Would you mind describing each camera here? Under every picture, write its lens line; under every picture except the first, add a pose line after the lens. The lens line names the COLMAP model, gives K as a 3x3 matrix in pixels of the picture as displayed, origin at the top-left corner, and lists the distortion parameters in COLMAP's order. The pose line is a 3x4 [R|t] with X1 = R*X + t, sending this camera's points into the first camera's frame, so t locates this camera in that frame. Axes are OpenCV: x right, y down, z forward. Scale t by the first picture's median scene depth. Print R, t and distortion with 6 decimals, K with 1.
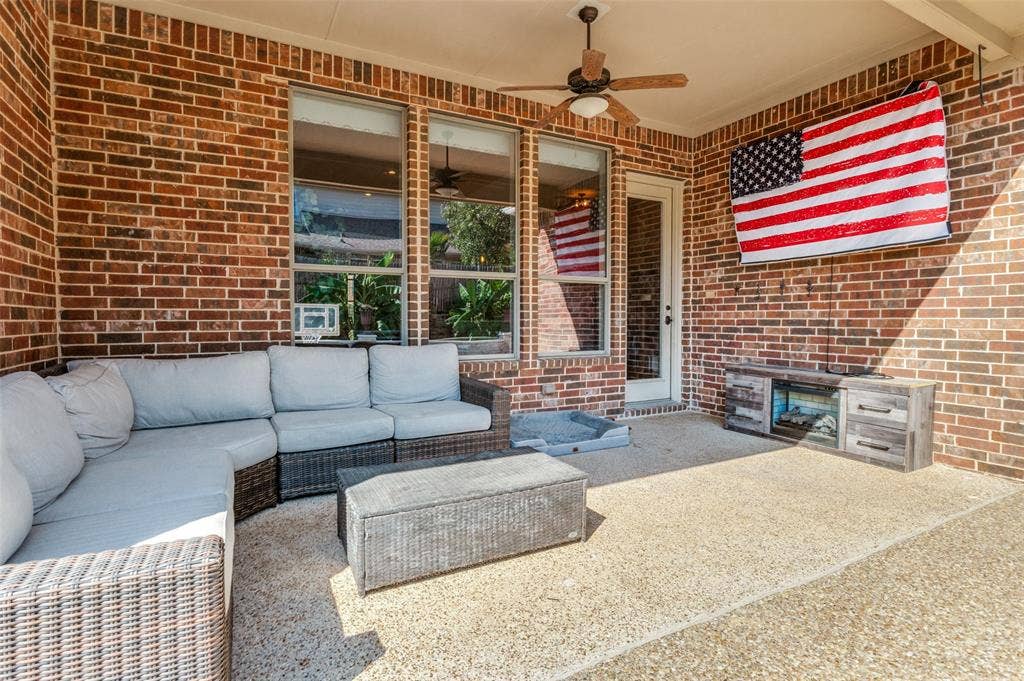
lens RADIAL K [[494.5, 0, 510.8], [0, 494.5, 338.2], [0, 0, 1]] dist [-0.010059, -0.000075]
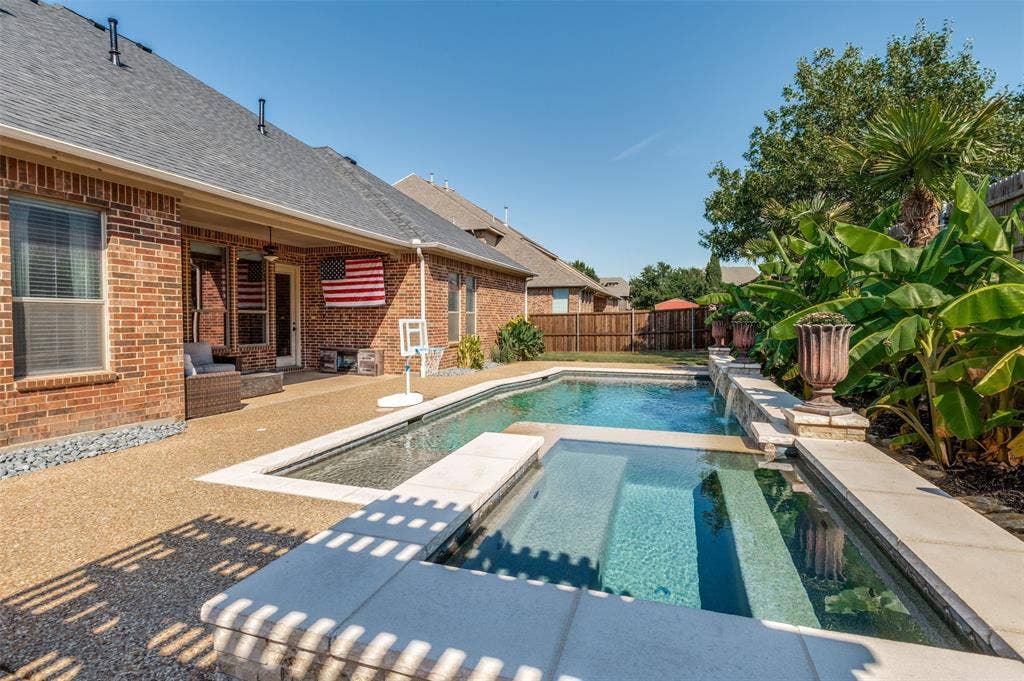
lens RADIAL K [[494.5, 0, 510.8], [0, 494.5, 335.7], [0, 0, 1]] dist [-0.010059, -0.000075]
pose [[0.722269, -0.017902, 0.691380, -0.651572], [0.022351, 0.999747, 0.002537, 0.010996], [-0.691251, 0.013620, 0.722487, -1.615059]]
